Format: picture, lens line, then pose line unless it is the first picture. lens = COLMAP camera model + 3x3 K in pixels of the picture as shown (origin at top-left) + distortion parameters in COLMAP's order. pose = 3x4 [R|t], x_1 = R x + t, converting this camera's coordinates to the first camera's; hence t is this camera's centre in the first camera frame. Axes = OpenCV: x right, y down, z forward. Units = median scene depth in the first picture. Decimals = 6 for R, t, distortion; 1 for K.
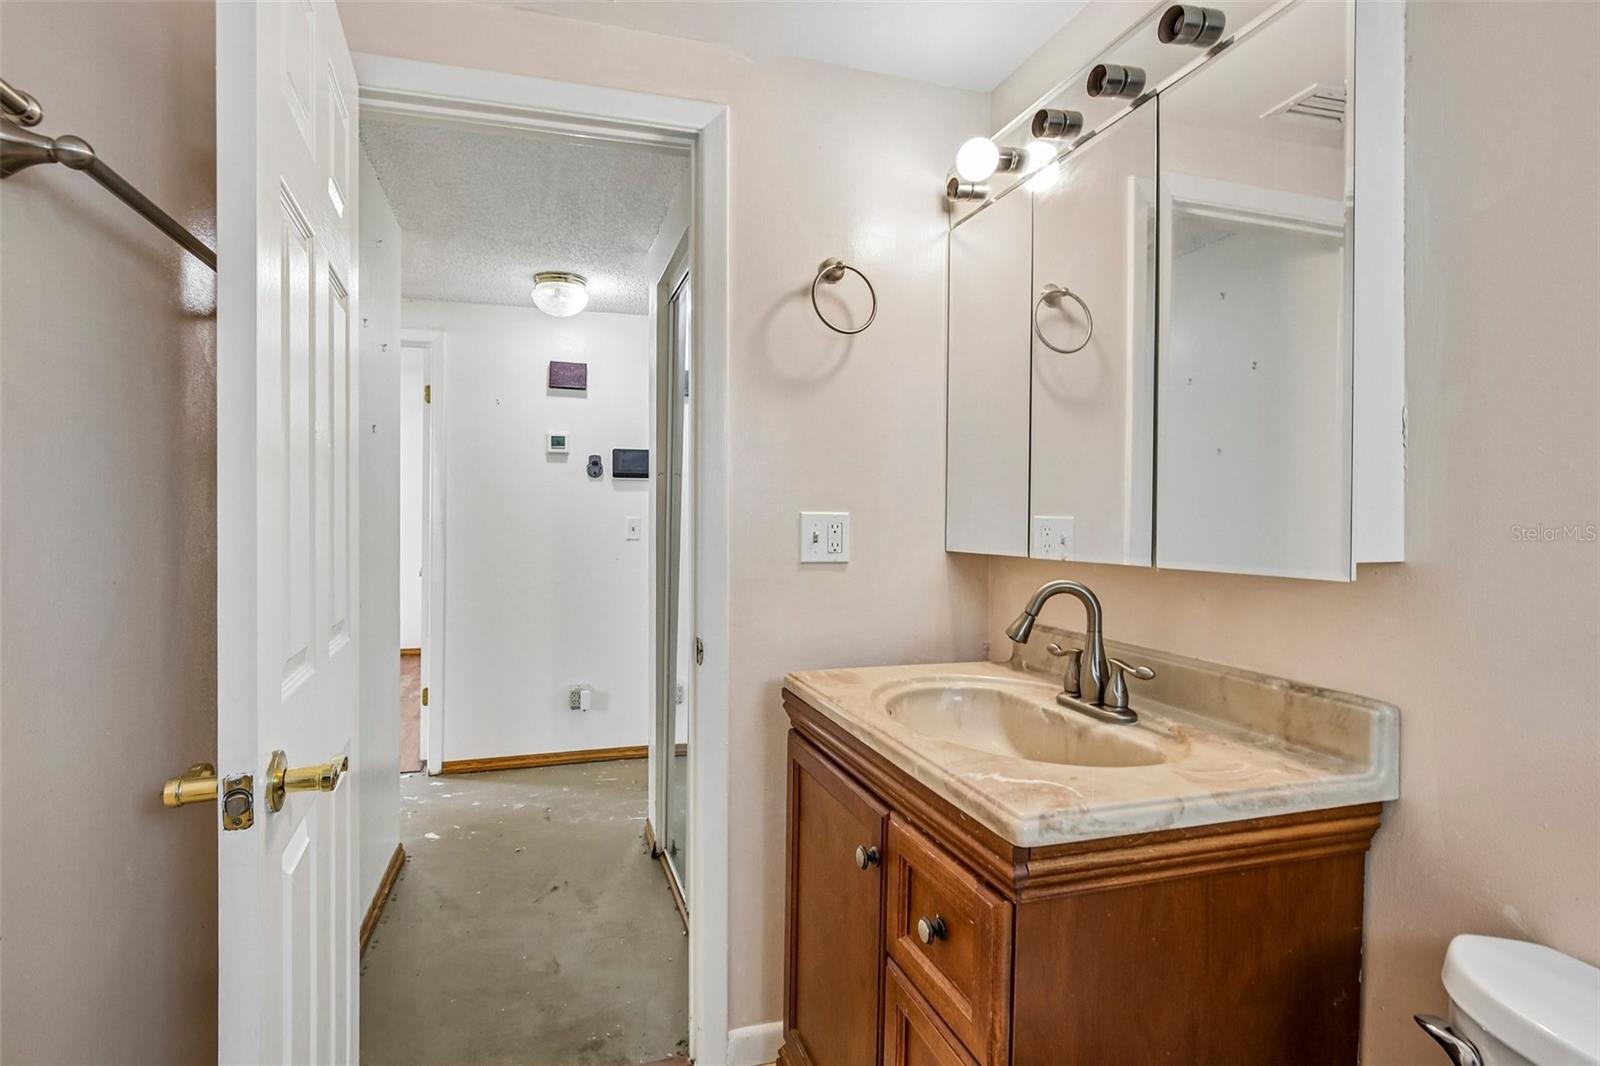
lens RADIAL K [[773.5, 0, 794.7], [0, 773.5, 525.9], [0, 0, 1]] dist [-0.019347, 0.002256]
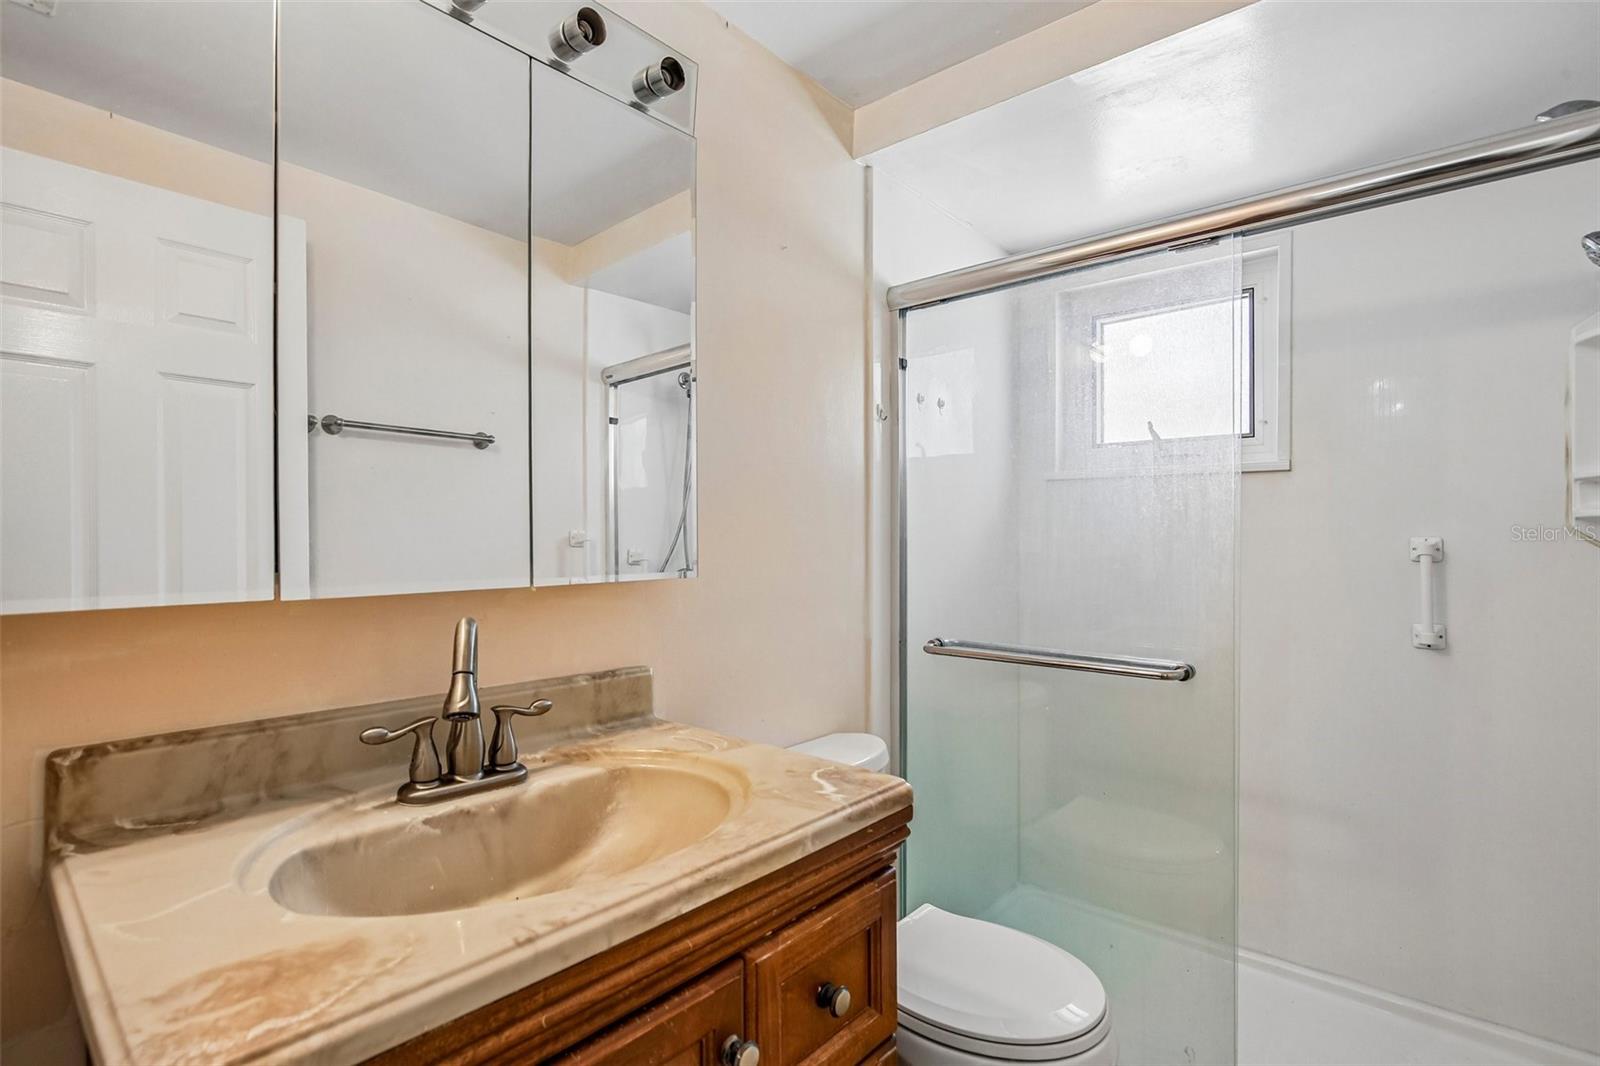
lens RADIAL K [[749.8, 0, 794.1], [0, 749.8, 534.9], [0, 0, 1]] dist [-0.026153, 0.005232]
pose [[-0.488448, -0.007341, 0.872562, -0.479173], [0.004796, 0.999927, 0.011097, -0.015239], [-0.872580, 0.009605, -0.488377, 1.289086]]
